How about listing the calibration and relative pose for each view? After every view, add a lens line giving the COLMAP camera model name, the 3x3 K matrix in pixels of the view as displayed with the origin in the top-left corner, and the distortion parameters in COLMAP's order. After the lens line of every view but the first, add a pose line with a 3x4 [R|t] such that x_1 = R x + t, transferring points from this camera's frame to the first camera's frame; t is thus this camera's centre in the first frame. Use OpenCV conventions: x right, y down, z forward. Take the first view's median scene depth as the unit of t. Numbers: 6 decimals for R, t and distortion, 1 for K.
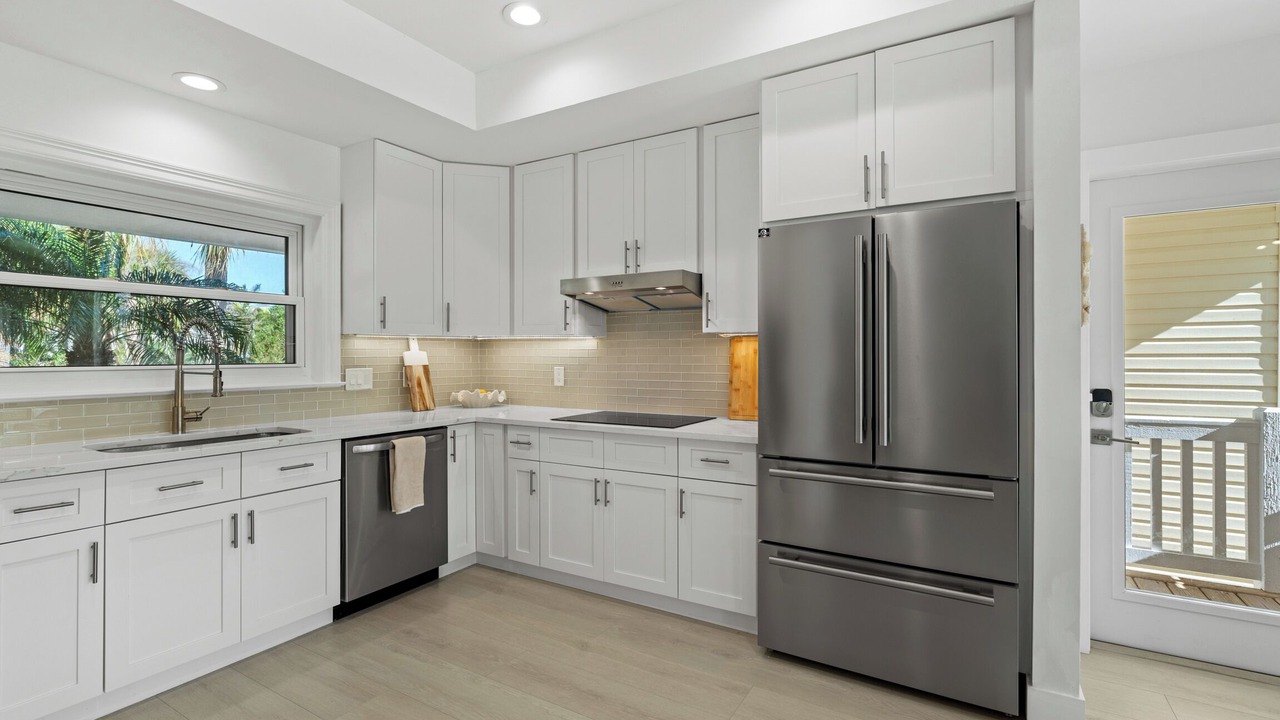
lens RADIAL K [[573.5, 0, 658.3], [0, 573.5, 352.7], [0, 0, 1]] dist [-0.002802, -0.000268]
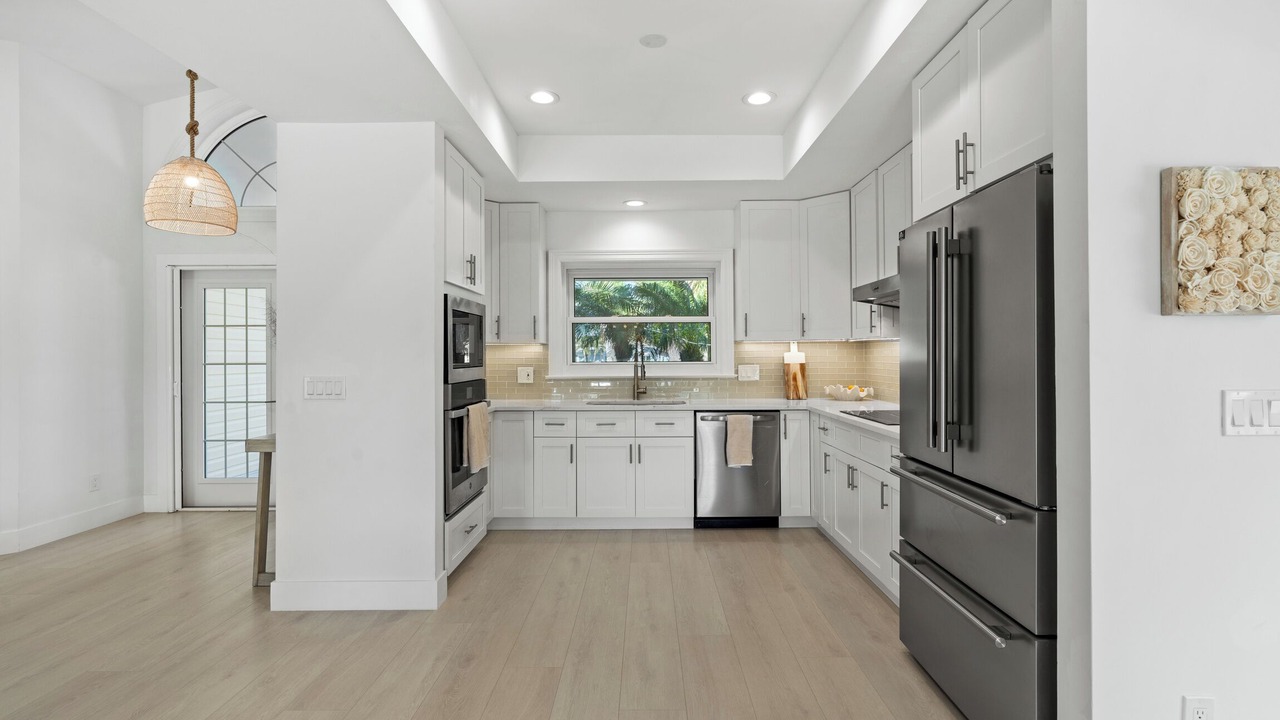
lens RADIAL K [[583.5, 0, 641.5], [0, 583.5, 352.2], [0, 0, 1]] dist [-0.000968, -0.000214]
pose [[0.523823, -0.007839, -0.851791, 0.569032], [0.010049, 0.999945, -0.003023, -0.002417], [0.851768, -0.006976, 0.523873, 0.044854]]
